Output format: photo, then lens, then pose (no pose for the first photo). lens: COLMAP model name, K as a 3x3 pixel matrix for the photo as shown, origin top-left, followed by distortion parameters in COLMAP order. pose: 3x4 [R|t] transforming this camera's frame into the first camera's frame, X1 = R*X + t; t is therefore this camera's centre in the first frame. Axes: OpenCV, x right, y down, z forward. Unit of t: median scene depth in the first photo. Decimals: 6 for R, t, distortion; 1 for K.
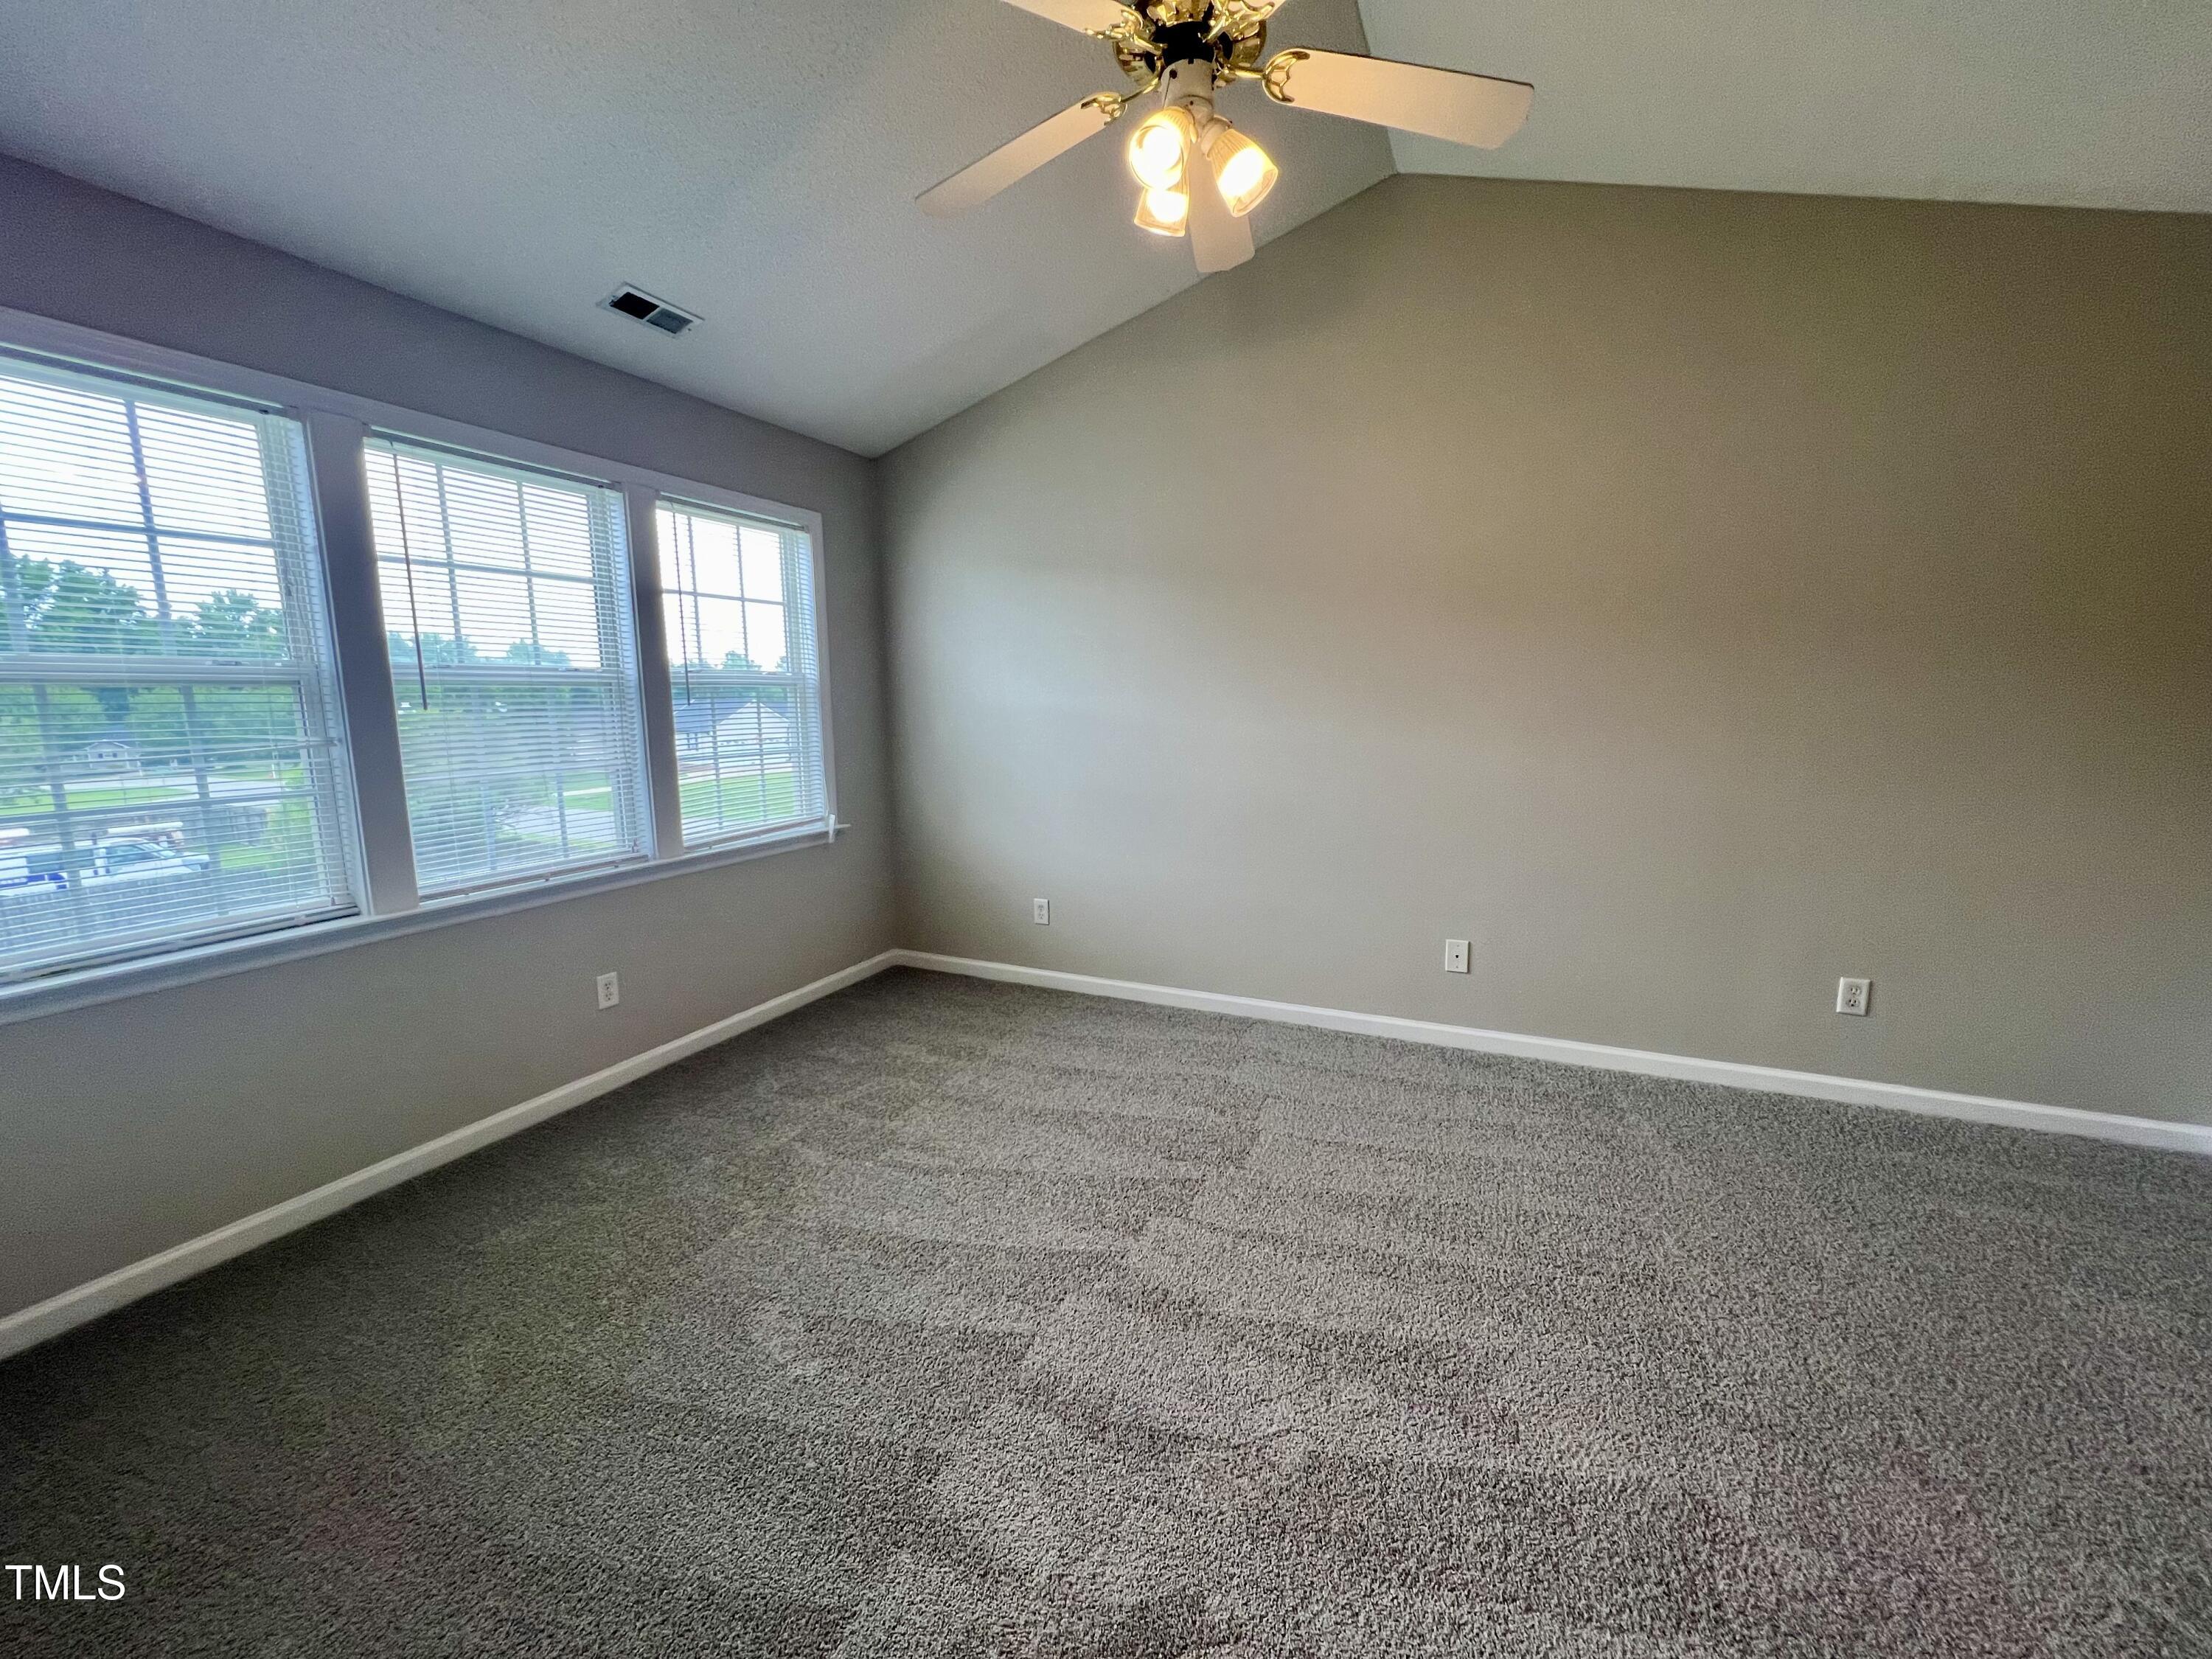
lens RADIAL K [[876.1, 0, 1106.0], [0, 876.1, 829.5], [0, 0, 1]] dist [-0.000155, 0.000163]
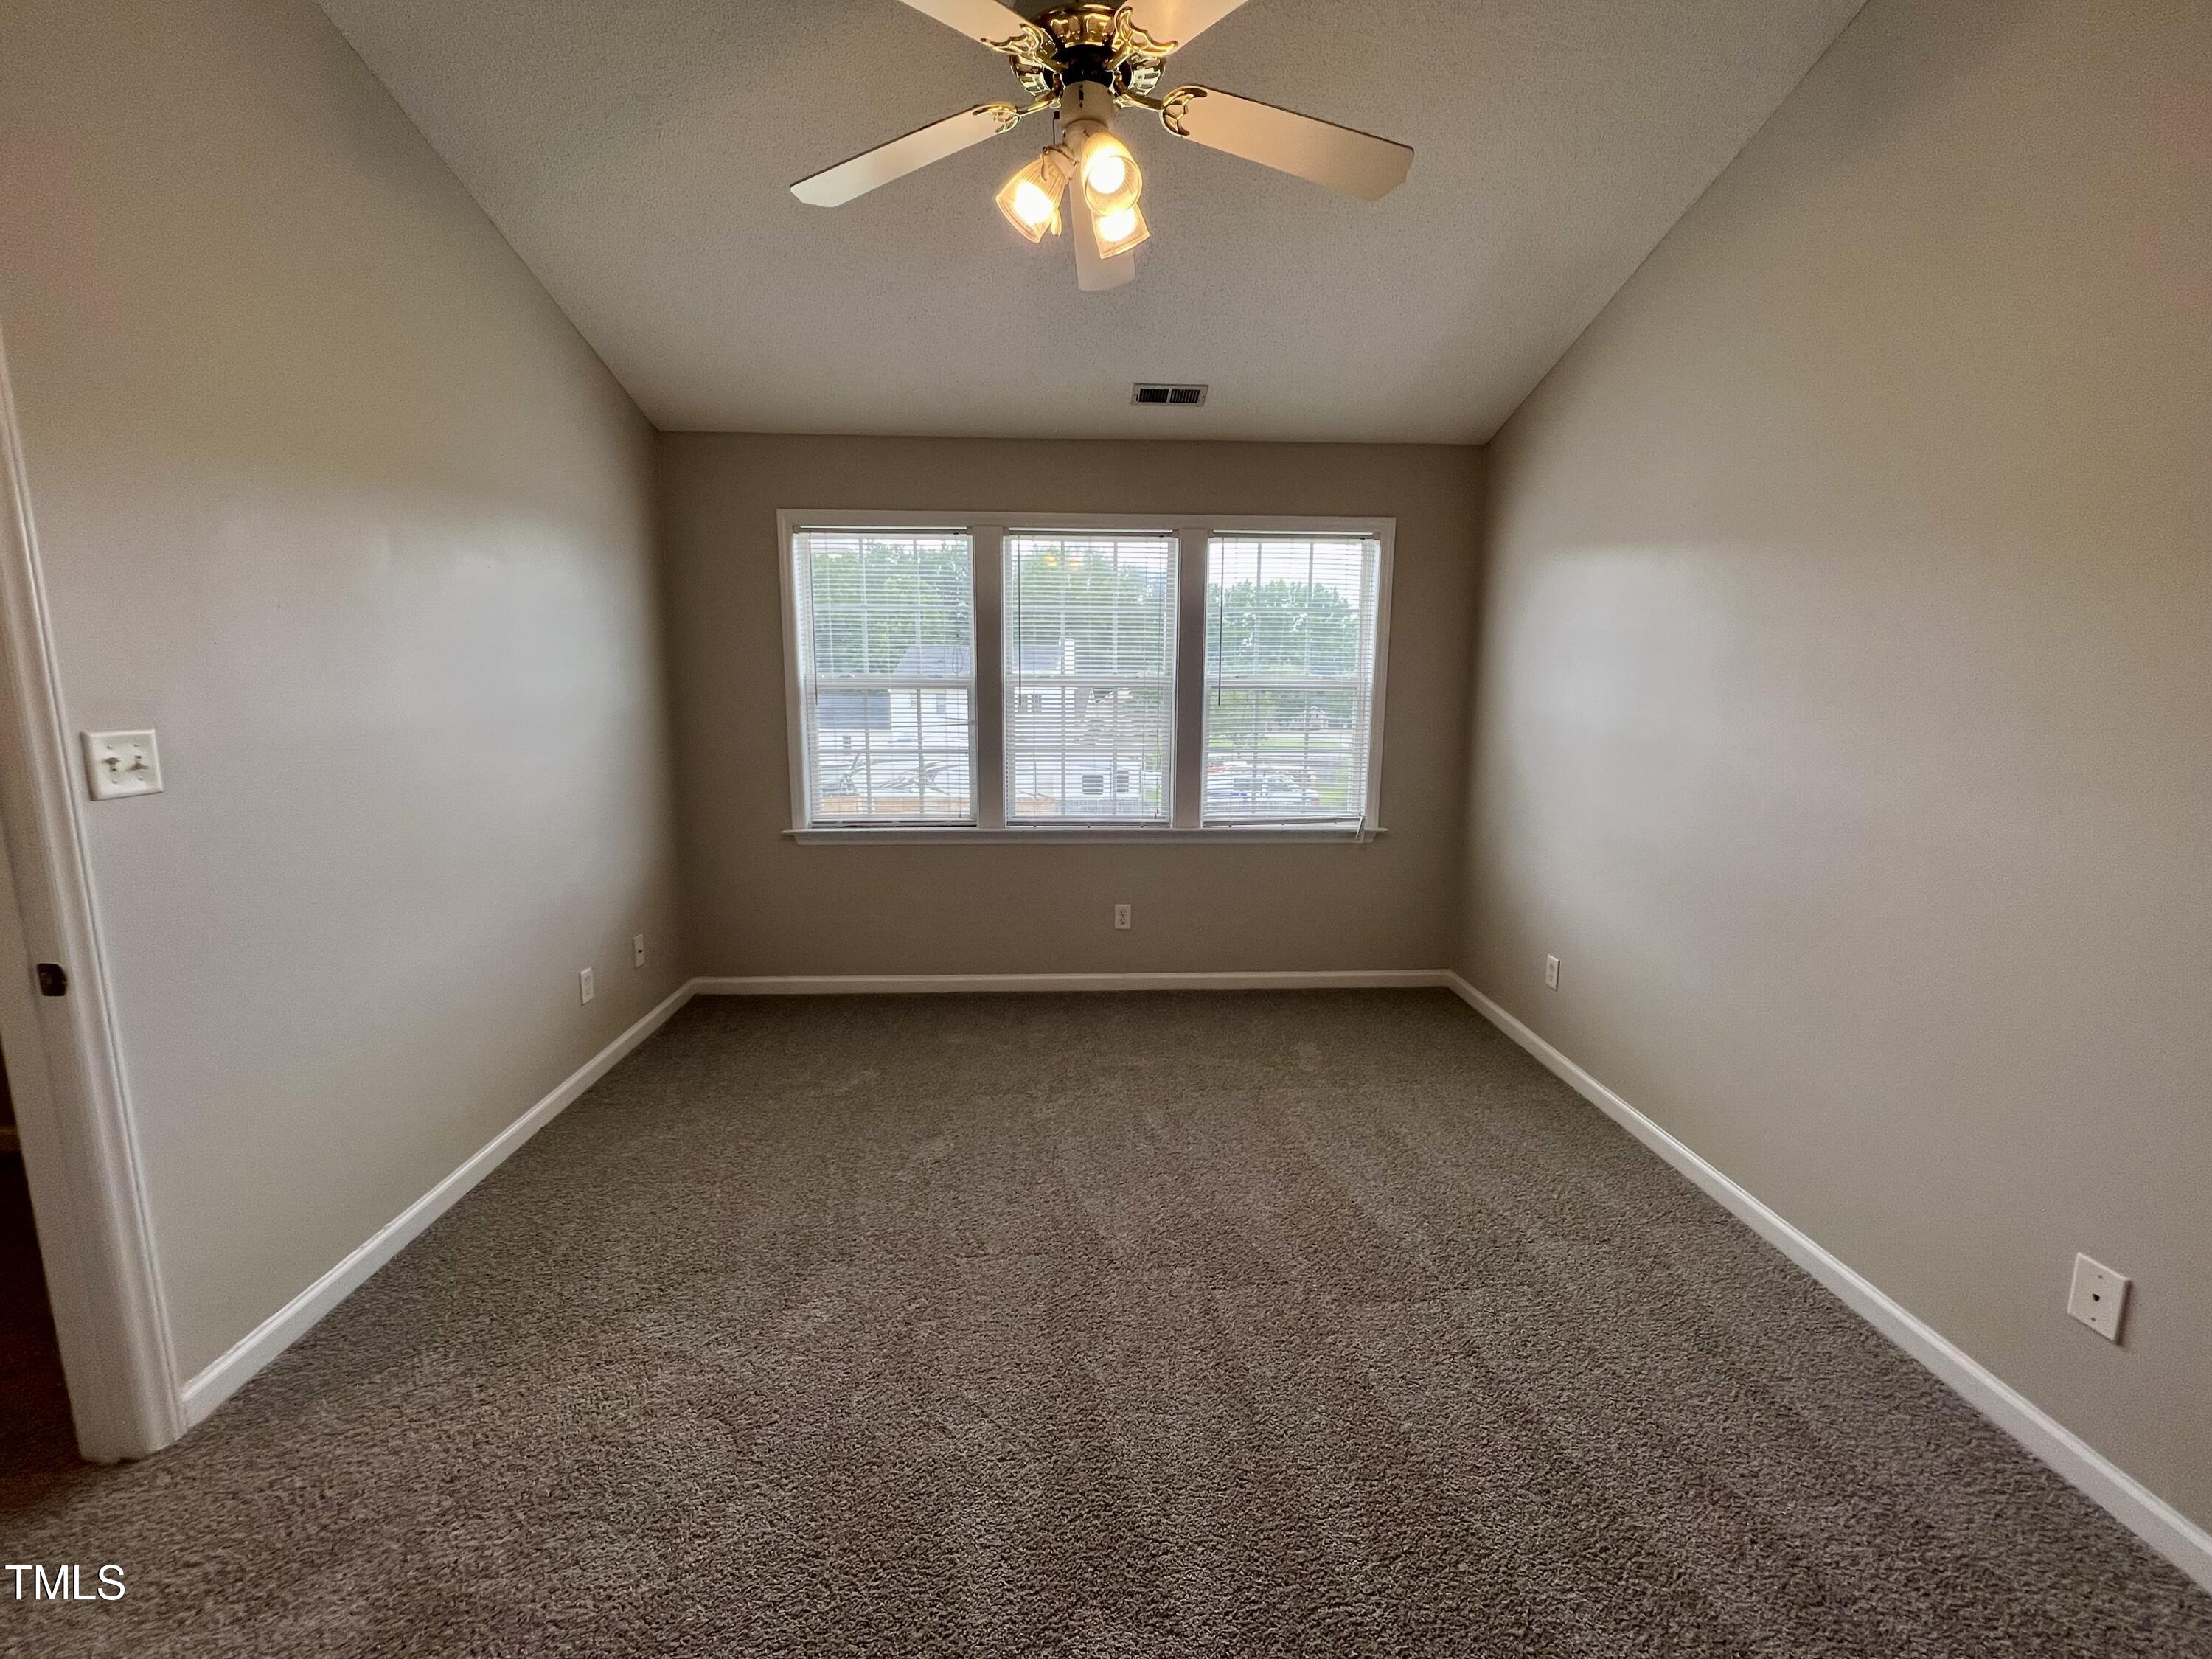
lens RADIAL K [[888.7, 0, 1102.7], [0, 888.7, 823.4], [0, 0, 1]] dist [0.001780, 0.000416]
pose [[0.472775, 0.152989, -0.867801, 0.519889], [-0.146376, 0.984766, 0.093864, -0.071748], [0.868941, 0.082649, 0.487966, 0.277650]]
